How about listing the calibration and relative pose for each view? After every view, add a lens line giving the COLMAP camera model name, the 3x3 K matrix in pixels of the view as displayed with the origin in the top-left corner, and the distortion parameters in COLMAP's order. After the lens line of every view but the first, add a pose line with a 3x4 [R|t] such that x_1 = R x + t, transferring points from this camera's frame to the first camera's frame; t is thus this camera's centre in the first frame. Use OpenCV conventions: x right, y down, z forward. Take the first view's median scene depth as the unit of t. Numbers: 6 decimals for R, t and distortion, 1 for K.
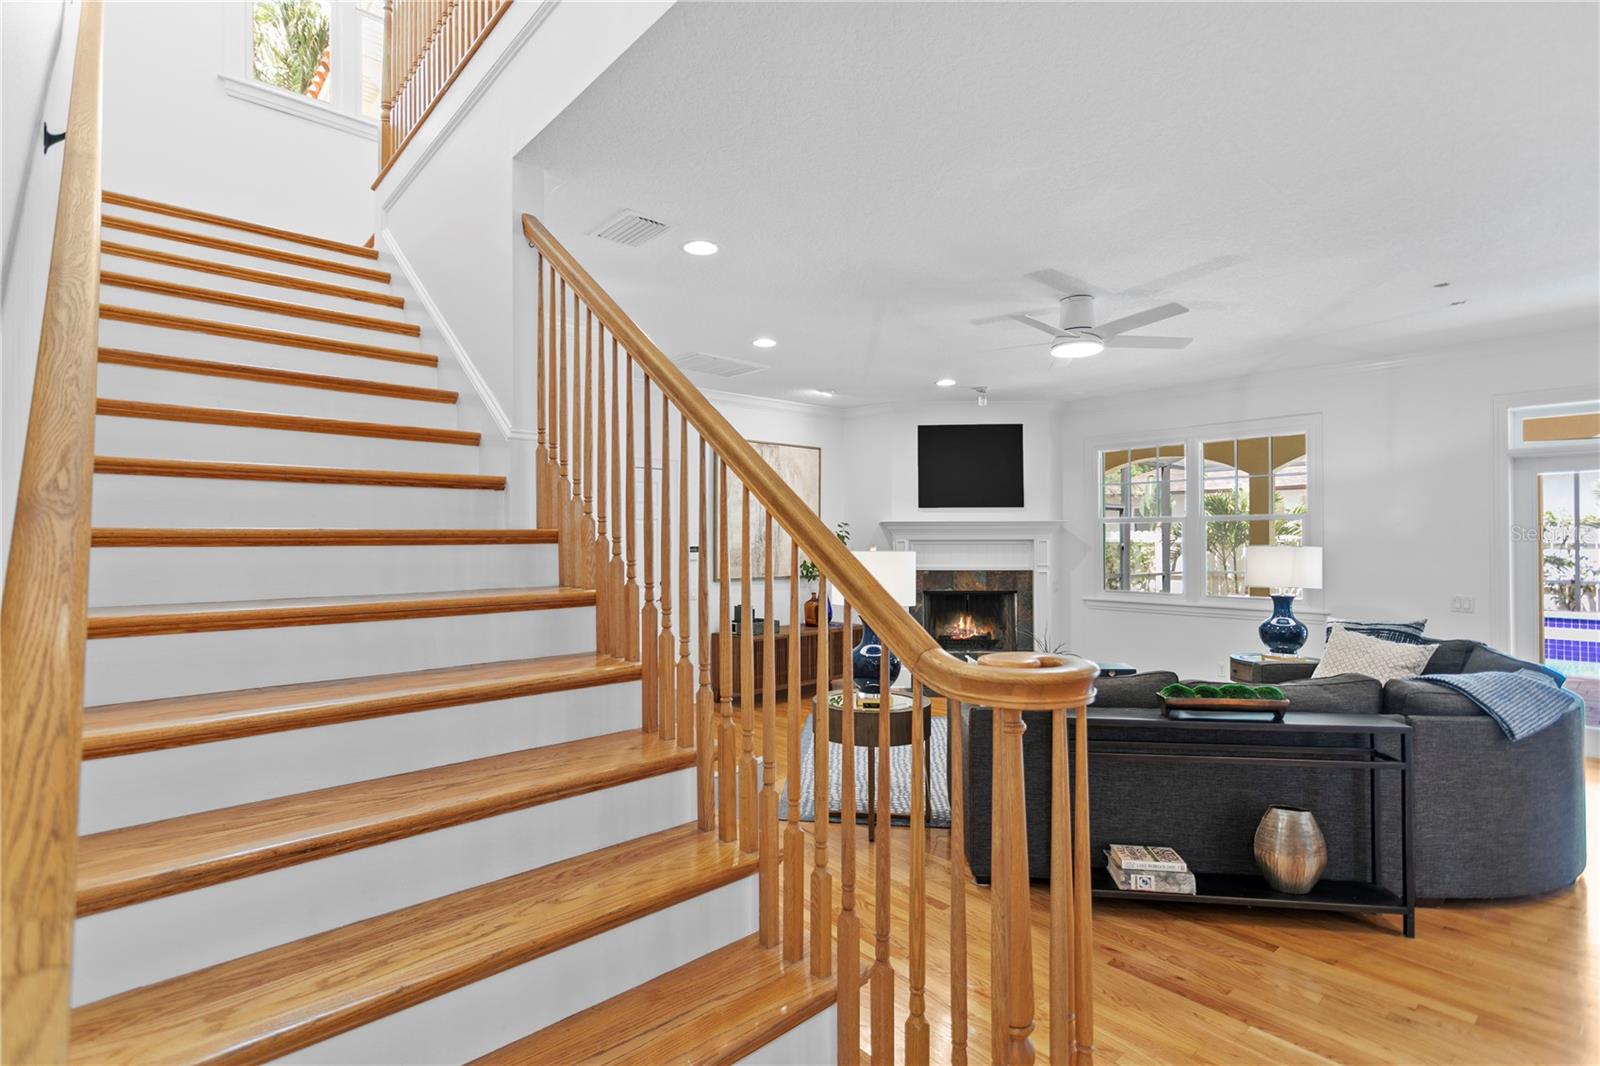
lens RADIAL K [[769.6, 0, 758.5], [0, 769.6, 530.9], [0, 0, 1]] dist [0.000885, 0.001125]
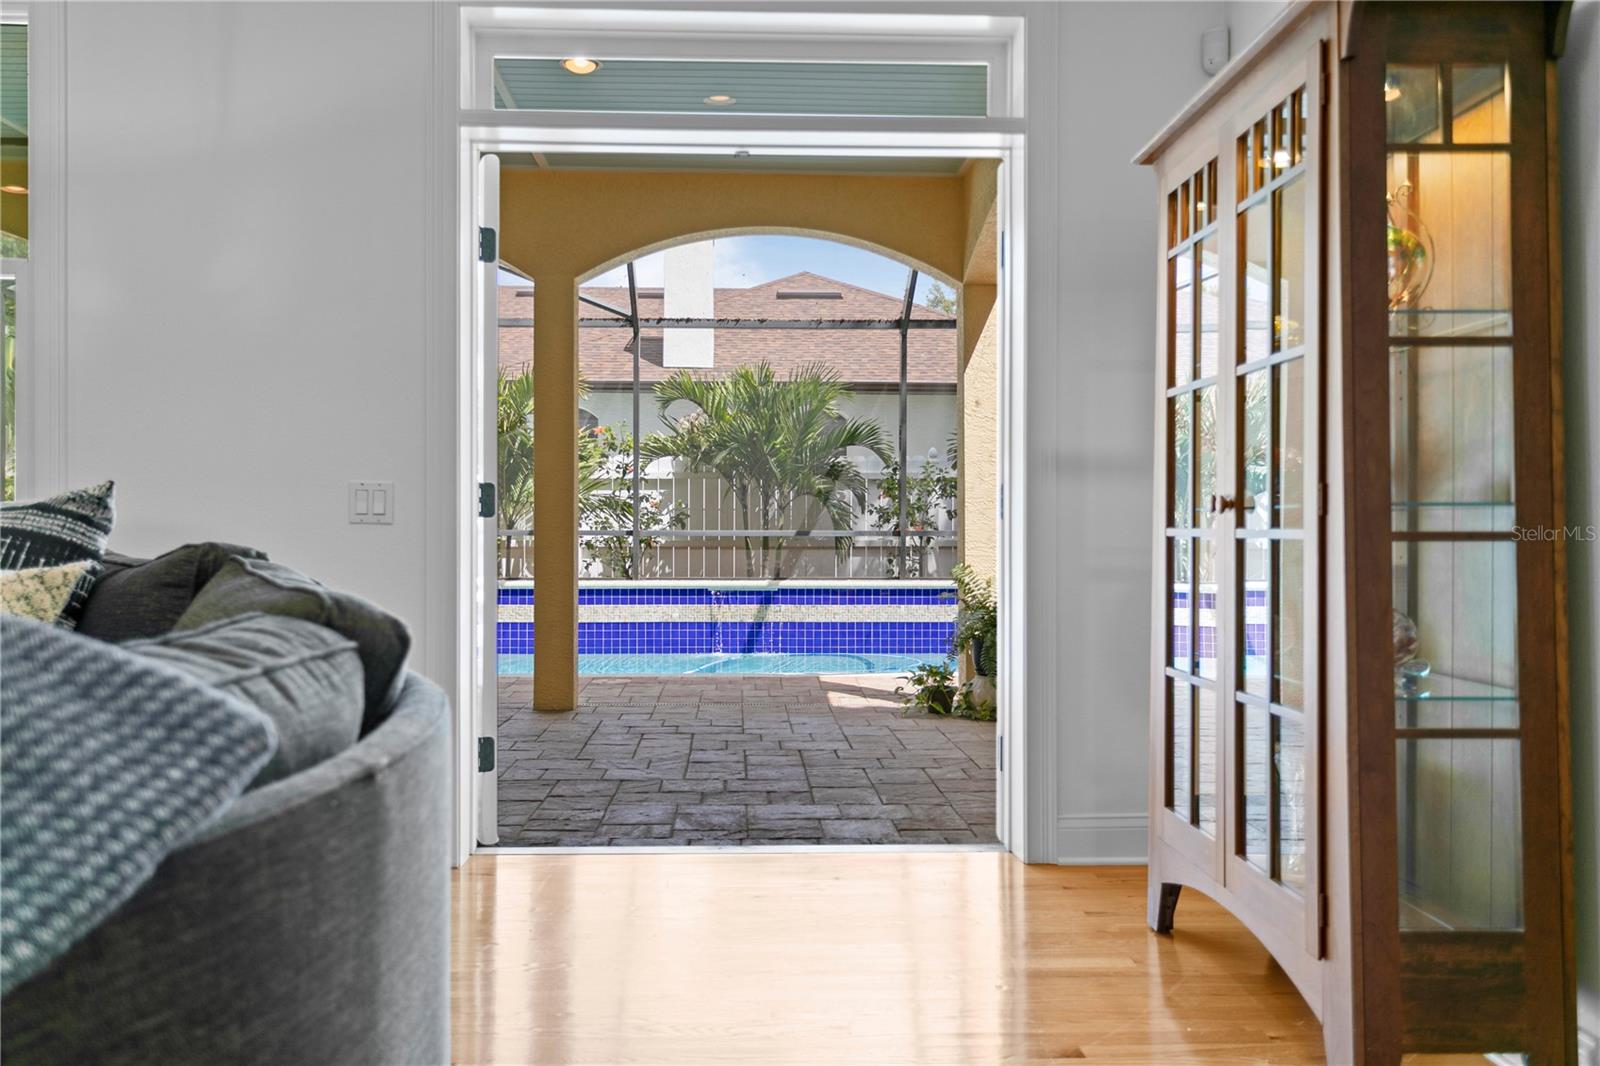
lens RADIAL K [[1308.8, 0, 800.0], [0, 1308.8, 533.0], [0, 0, 1]] dist [-0.002532, -0.001724]
pose [[0.604276, -0.002780, 0.796770, 0.542459], [-0.012641, 0.999835, 0.013076, 0.102851], [-0.796675, -0.017973, 0.604141, 0.449260]]
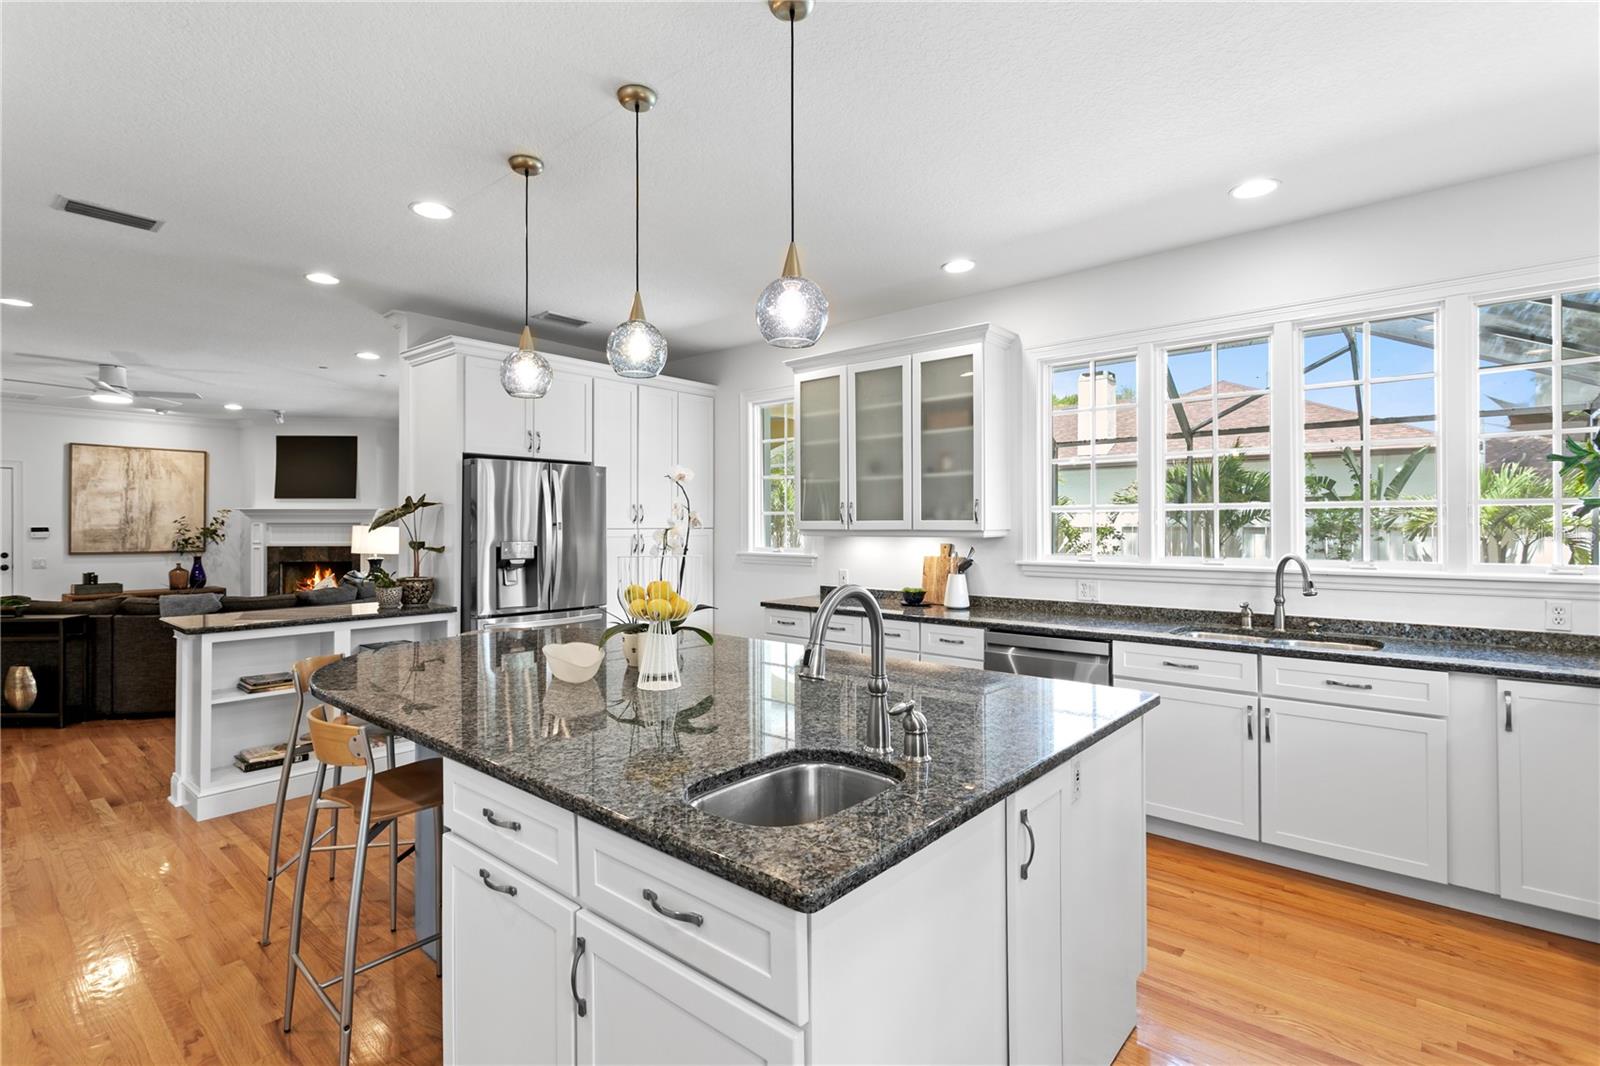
lens RADIAL K [[763.0, 0, 791.3], [0, 763.0, 525.0], [0, 0, 1]] dist [-0.002489, -0.000927]
pose [[0.988372, 0.000936, 0.152049, 1.281943], [-0.001940, 0.999977, 0.006454, 0.007201], [-0.152040, -0.006674, 0.988352, -0.607894]]
